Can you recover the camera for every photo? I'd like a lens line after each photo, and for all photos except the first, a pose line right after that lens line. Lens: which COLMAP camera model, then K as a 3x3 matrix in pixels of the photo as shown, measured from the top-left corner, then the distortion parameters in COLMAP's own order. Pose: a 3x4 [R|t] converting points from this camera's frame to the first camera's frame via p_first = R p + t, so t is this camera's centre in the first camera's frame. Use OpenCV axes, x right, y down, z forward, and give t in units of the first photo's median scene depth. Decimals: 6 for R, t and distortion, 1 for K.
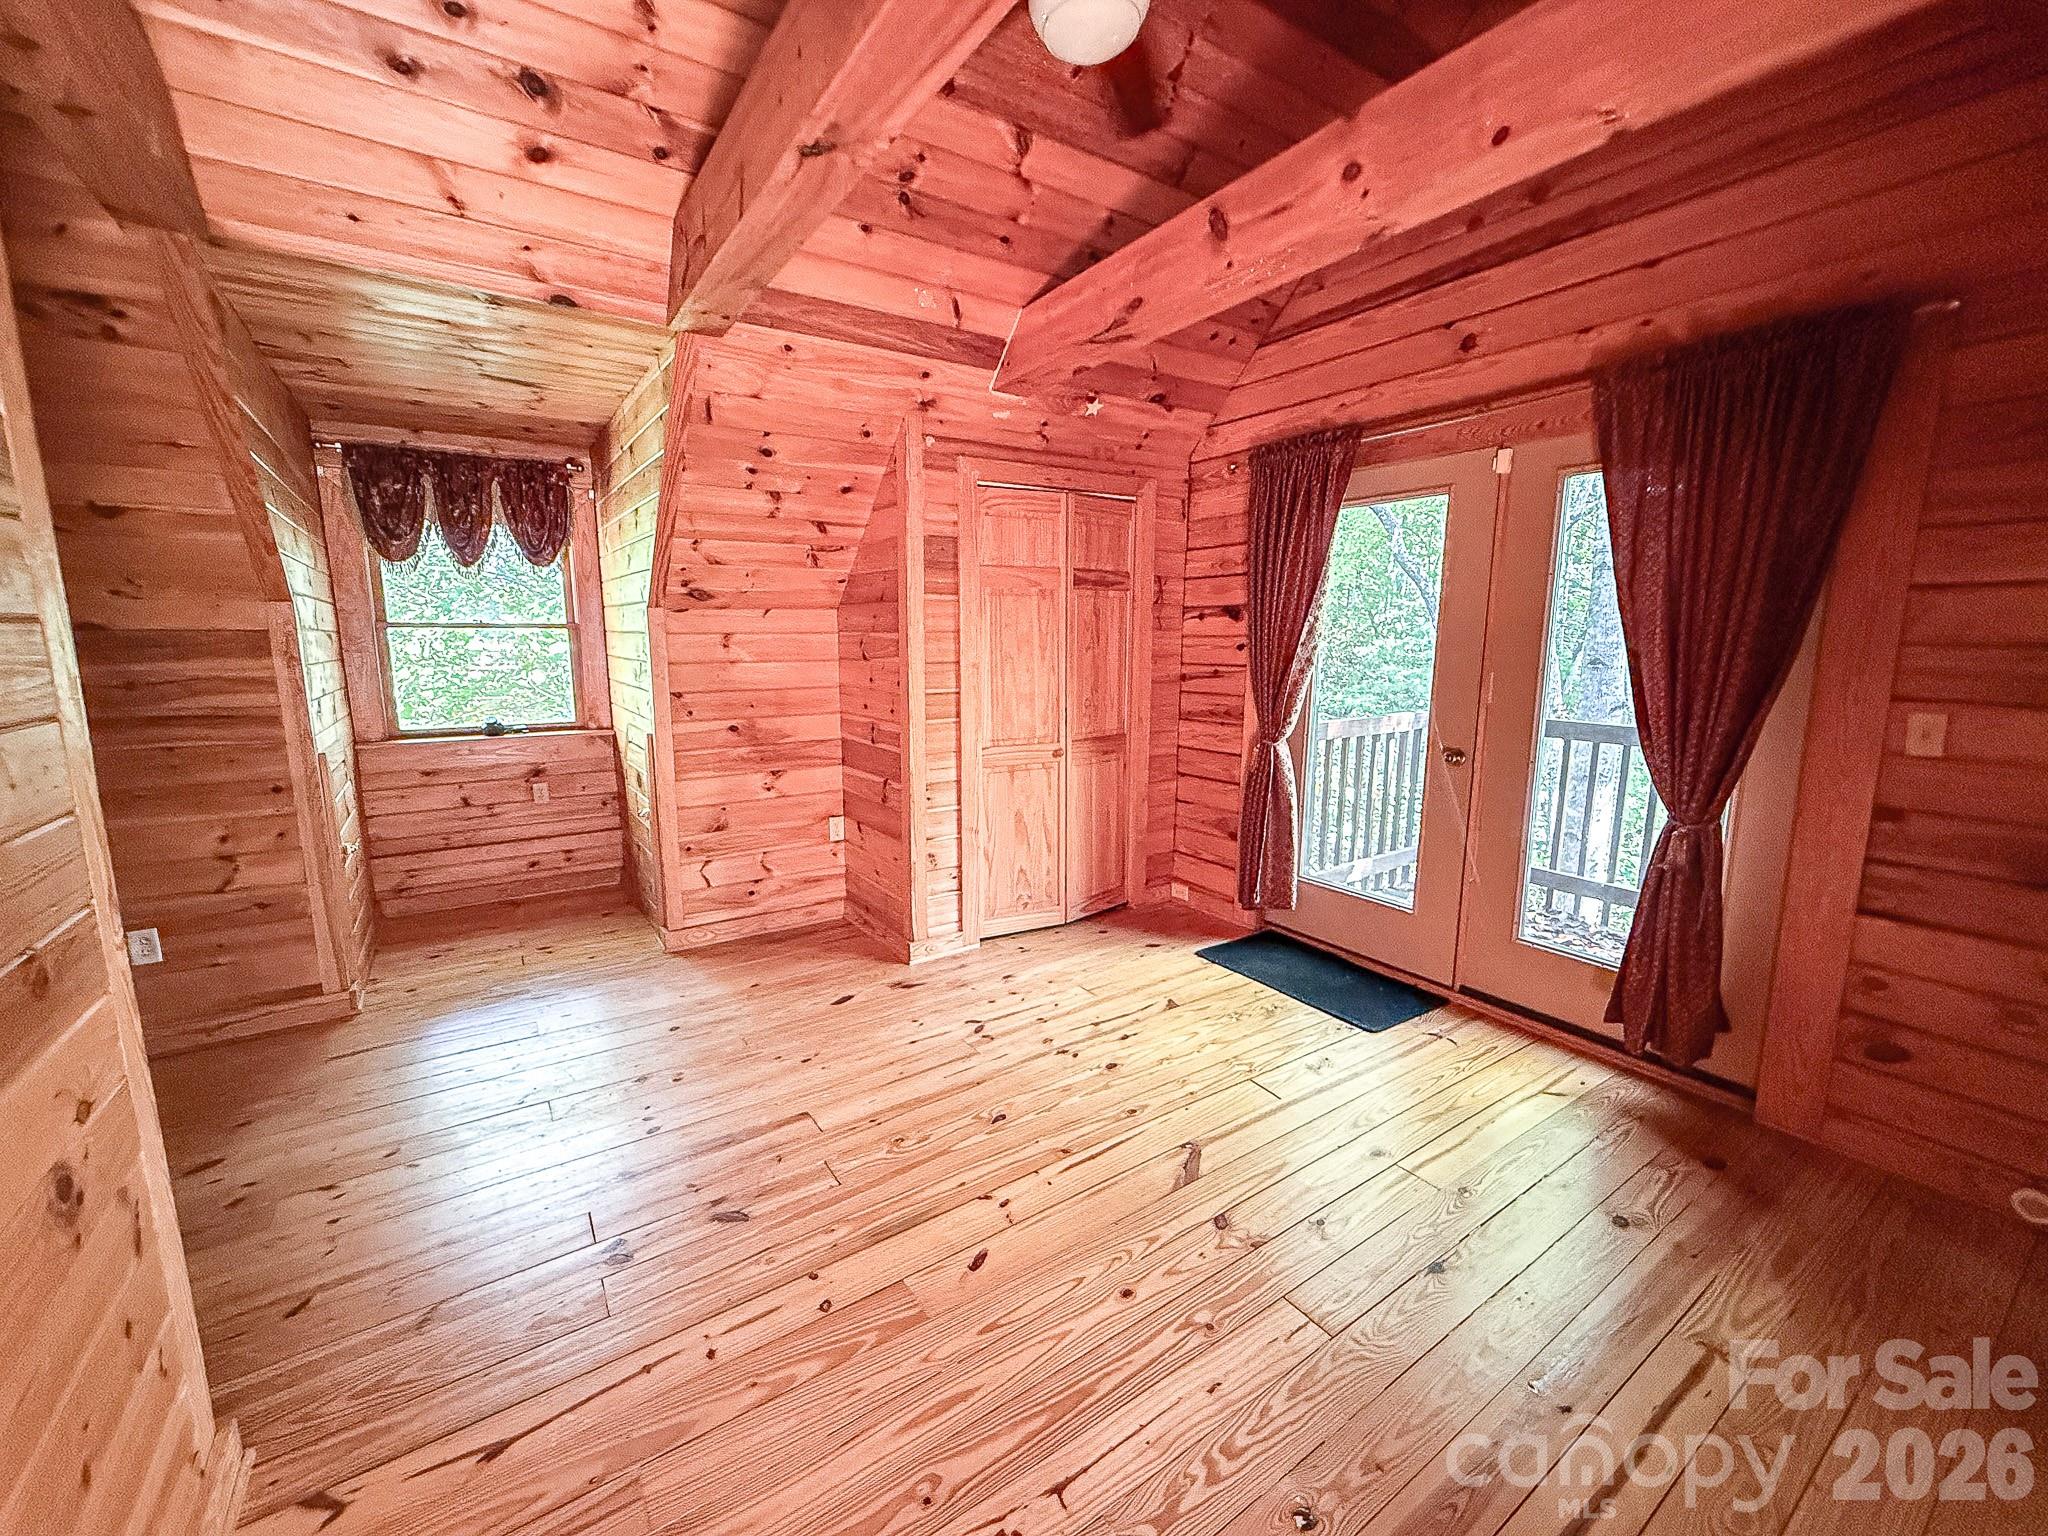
lens RADIAL K [[836.4, 0, 1025.5], [0, 836.4, 767.3], [0, 0, 1]] dist [0.000401, -0.000362]
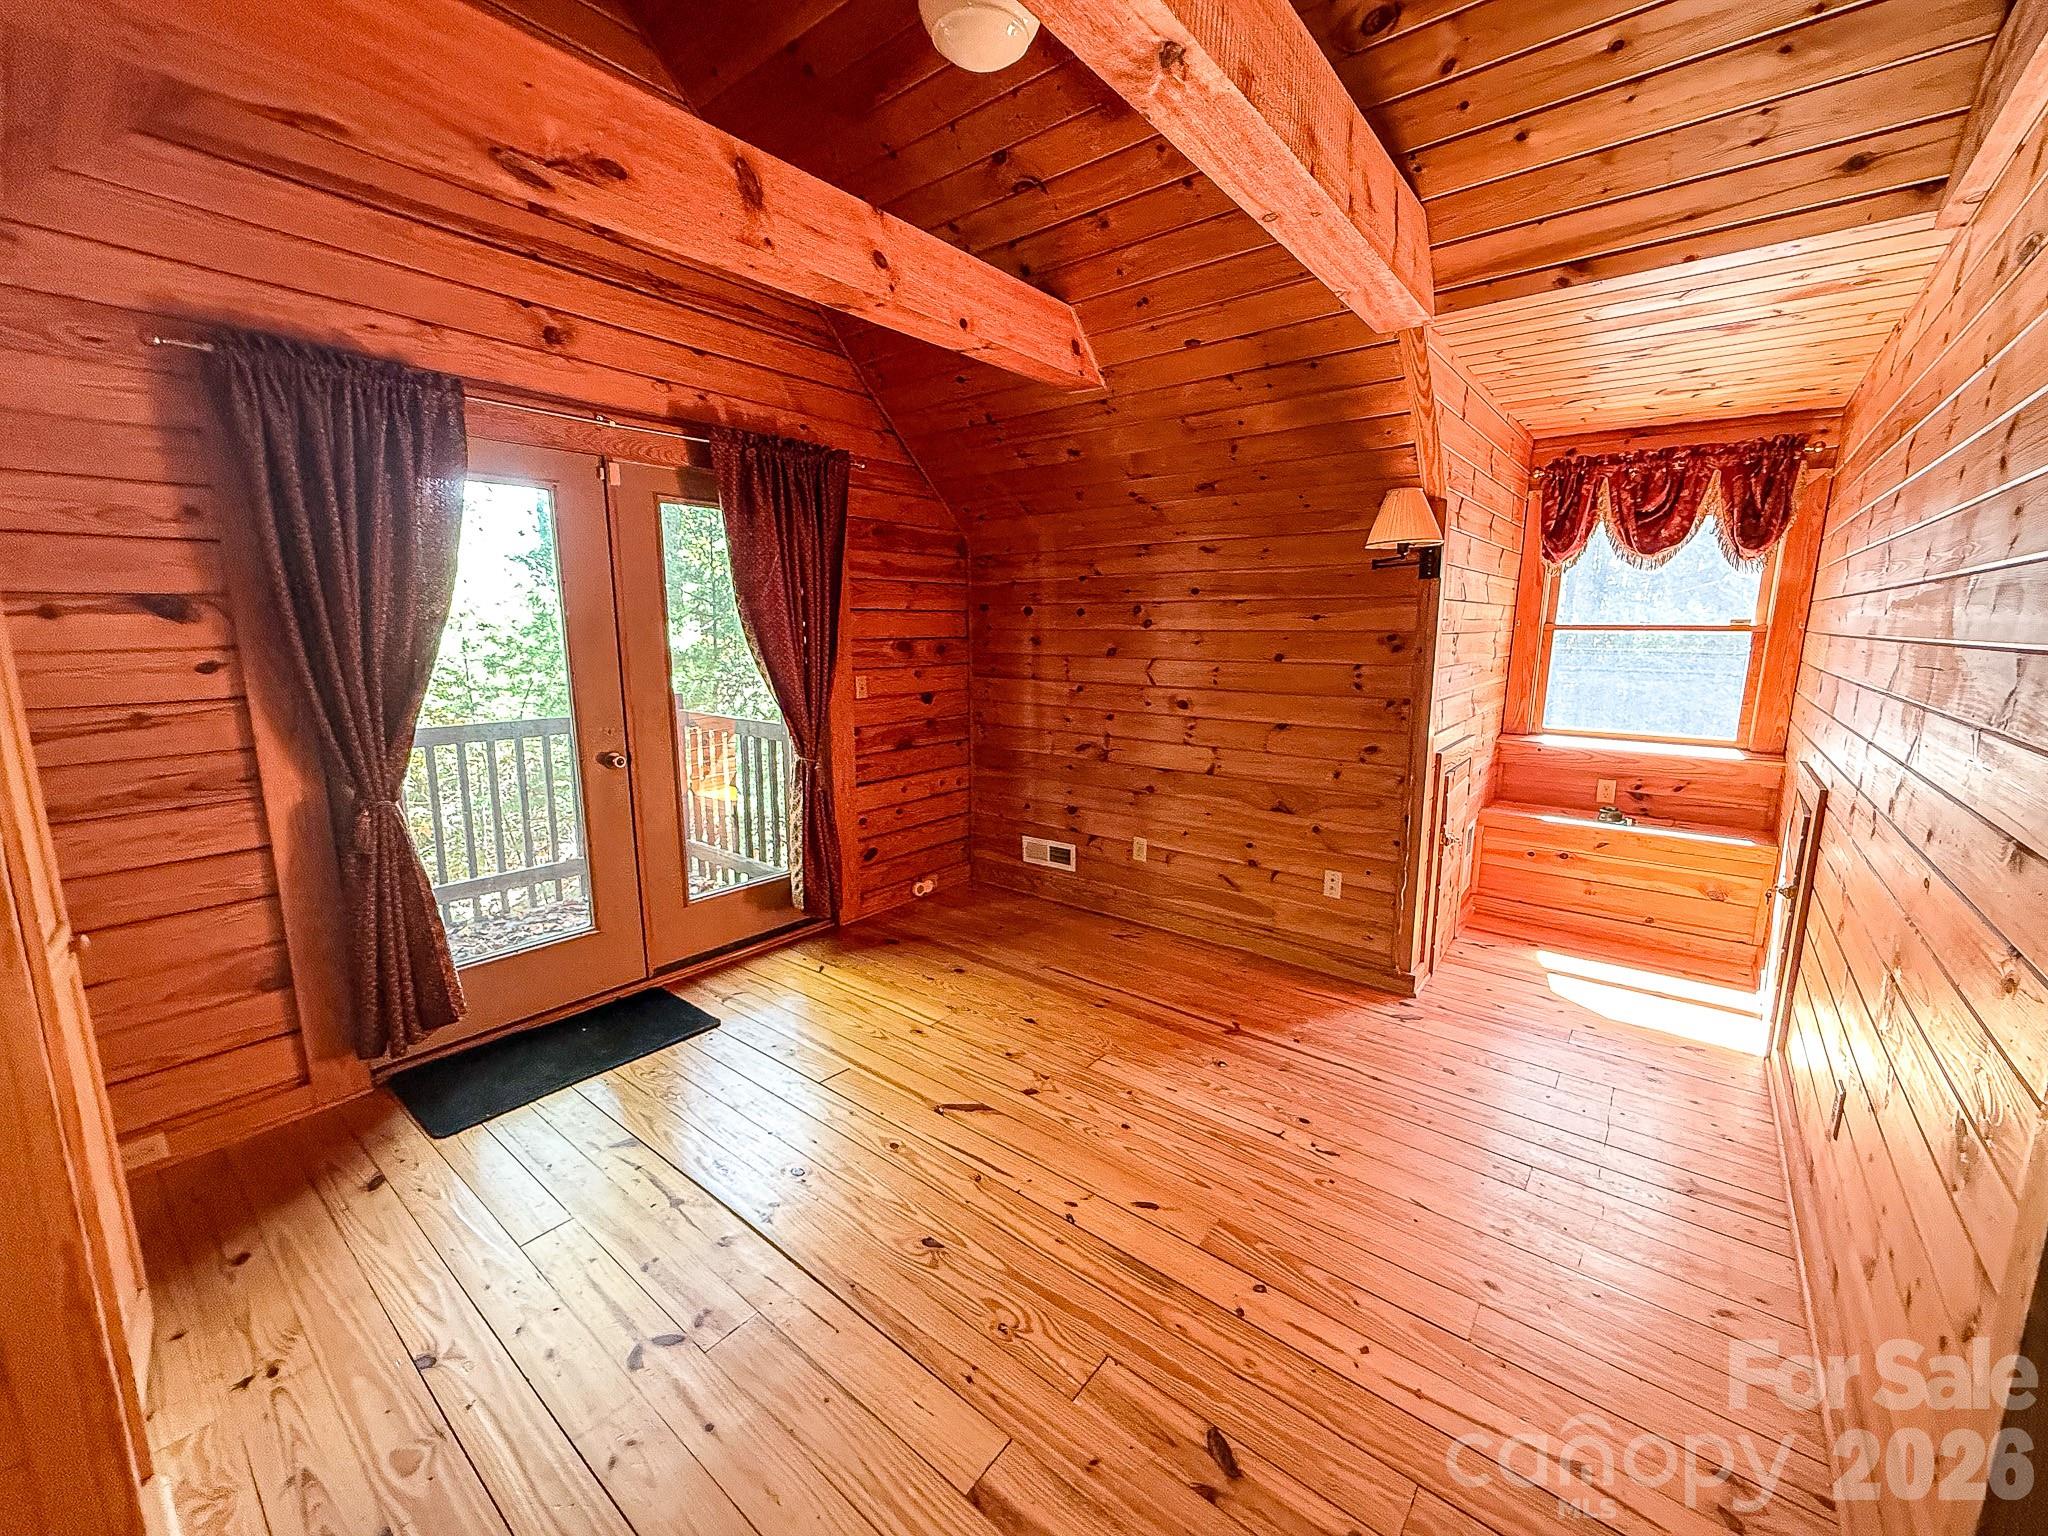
lens RADIAL K [[836.4, 0, 1017.9], [0, 836.4, 768.8], [0, 0, 1]] dist [0.000401, -0.000362]
pose [[-0.309212, -0.165210, 0.936533, -0.626331], [0.148330, 0.964363, 0.219093, -0.163046], [-0.939354, 0.206662, -0.273687, 0.879840]]
